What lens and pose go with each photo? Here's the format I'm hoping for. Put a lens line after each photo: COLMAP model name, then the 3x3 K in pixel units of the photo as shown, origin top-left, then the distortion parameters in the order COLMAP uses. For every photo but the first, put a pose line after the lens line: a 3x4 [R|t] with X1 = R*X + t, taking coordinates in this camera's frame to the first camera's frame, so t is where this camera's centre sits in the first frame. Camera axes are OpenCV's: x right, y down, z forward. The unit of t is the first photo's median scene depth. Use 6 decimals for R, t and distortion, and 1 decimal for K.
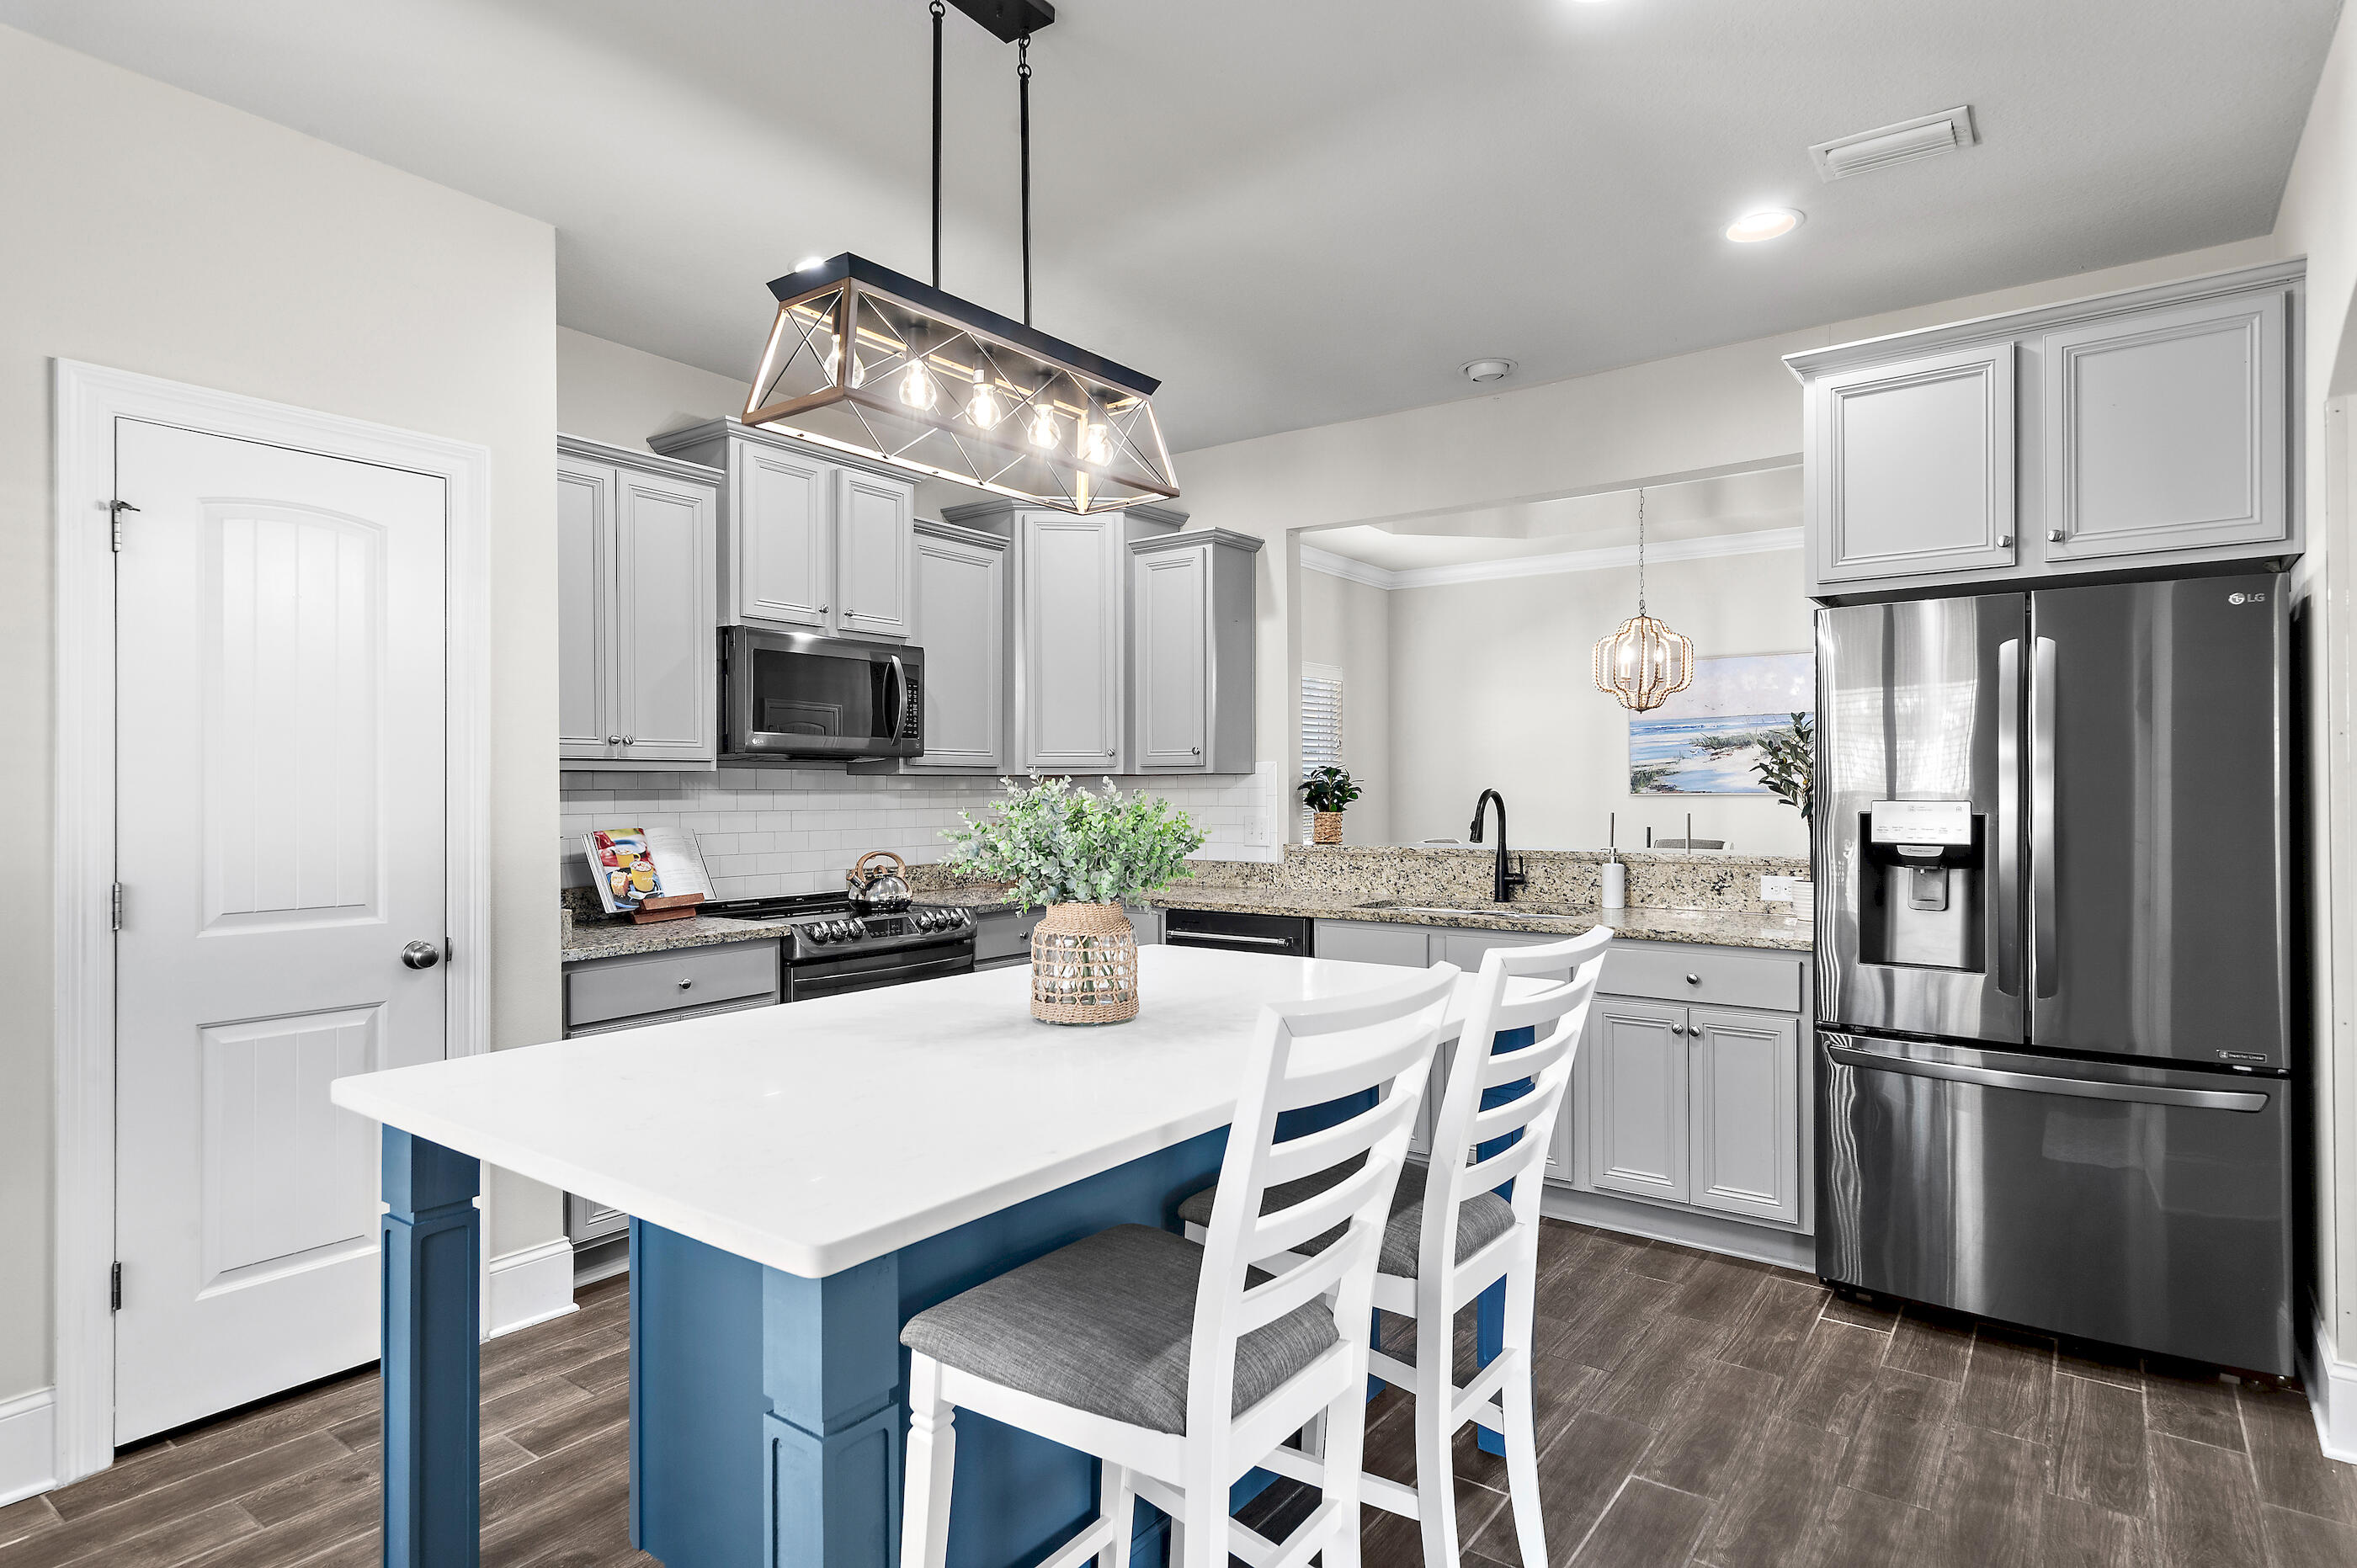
lens RADIAL K [[1255.6, 0, 1193.3], [0, 1255.6, 788.9], [0, 0, 1]] dist [0.008725, 0.000957]
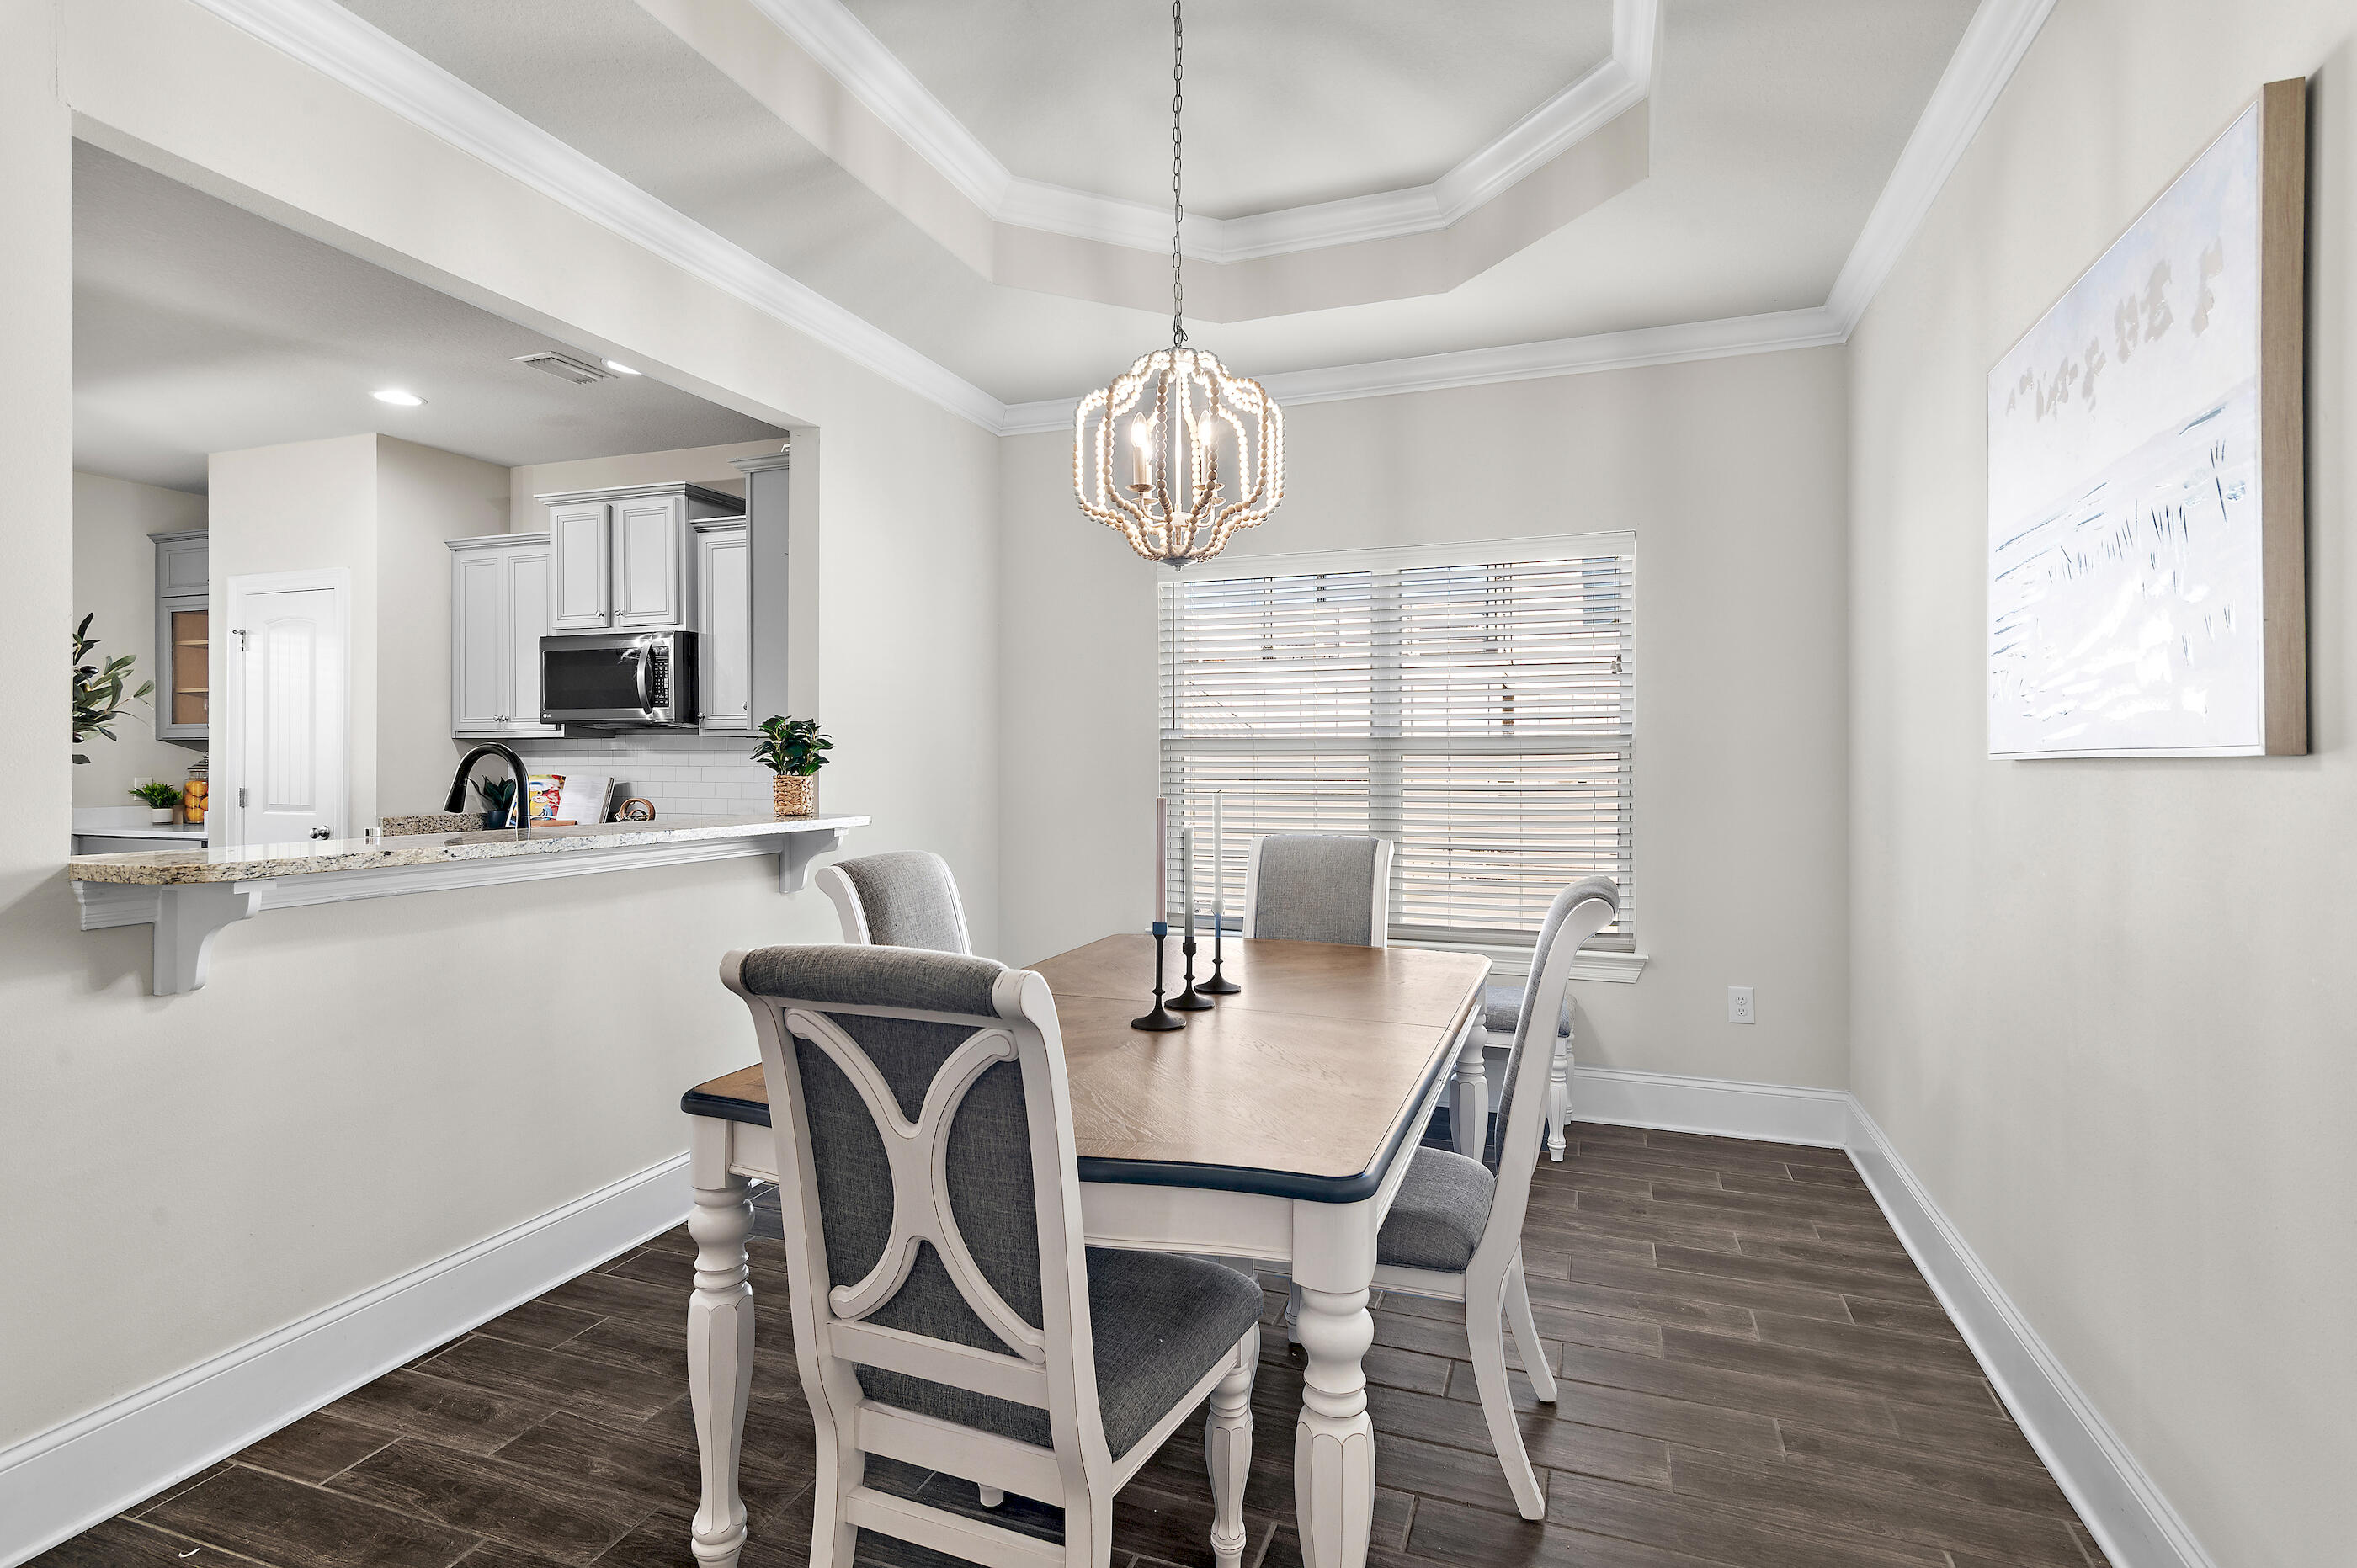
lens RADIAL K [[1155.5, 0, 1169.6], [0, 1155.5, 760.0], [0, 0, 1]] dist [0.015474, 0.001018]
pose [[0.265907, -0.000160, -0.963999, 1.186100], [-0.002487, 0.999997, -0.000852, 0.012928], [0.963995, 0.002624, 0.265906, 1.413610]]
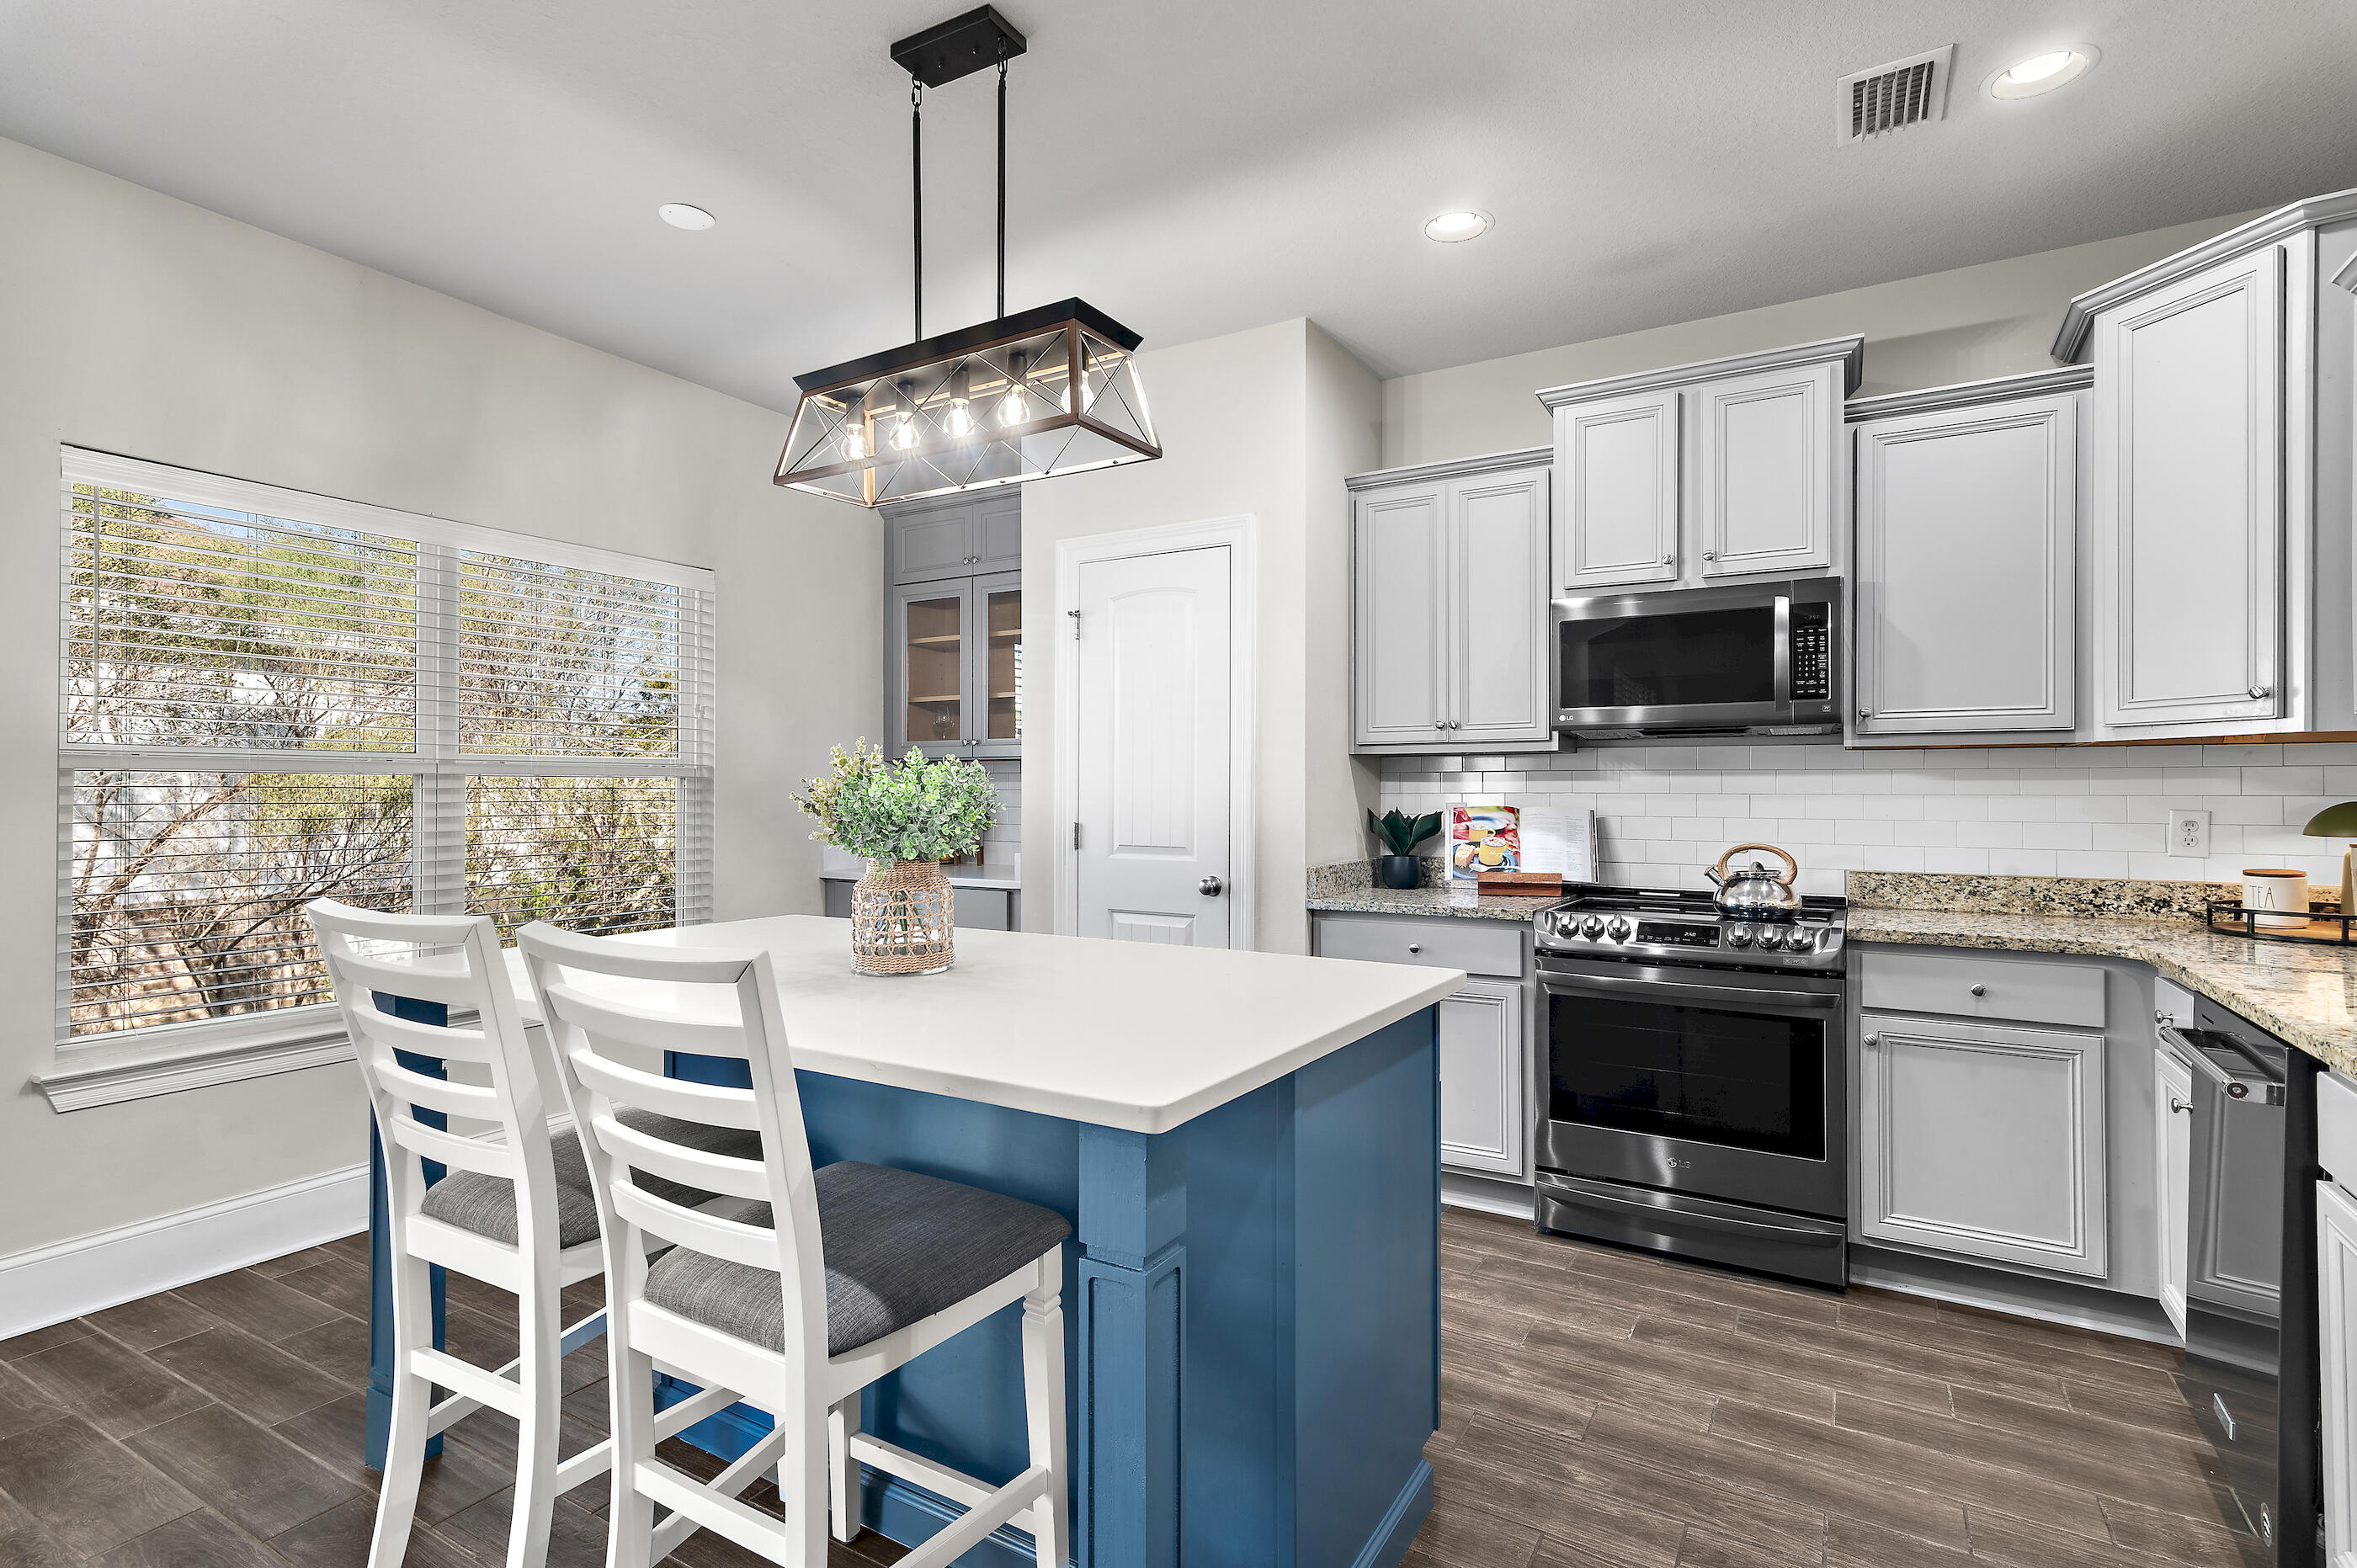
lens RADIAL K [[1155.5, 0, 1175.1], [0, 1155.5, 783.2], [0, 0, 1]] dist [0.015474, 0.001018]
pose [[0.081960, -0.003549, -0.996629, 0.535936], [-0.000836, 0.999993, -0.003630, 0.016153], [0.996635, 0.001131, 0.081956, 0.670963]]
